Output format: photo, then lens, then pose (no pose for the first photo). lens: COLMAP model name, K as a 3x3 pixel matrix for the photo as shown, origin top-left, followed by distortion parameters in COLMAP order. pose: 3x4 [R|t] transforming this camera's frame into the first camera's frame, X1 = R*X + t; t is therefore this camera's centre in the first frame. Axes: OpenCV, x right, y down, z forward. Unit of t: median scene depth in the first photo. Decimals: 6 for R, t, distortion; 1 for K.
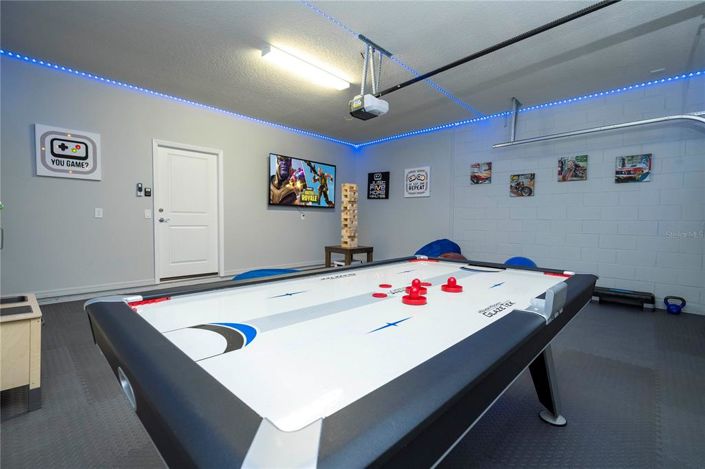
lens RADIAL K [[318.1, 0, 355.9], [0, 318.1, 235.1], [0, 0, 1]] dist [0.000810, 0.000240]
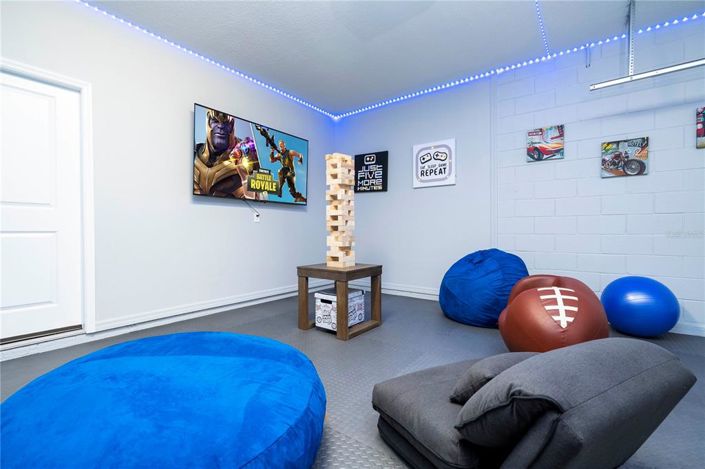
lens RADIAL K [[382.3, 0, 375.0], [0, 382.3, 225.9], [0, 0, 1]] dist [0.001262, -0.000033]
pose [[0.988503, -0.013563, 0.150591, -0.054274], [0.023024, 0.997856, -0.061263, 0.007522], [-0.149437, 0.064026, 0.986696, 0.282770]]
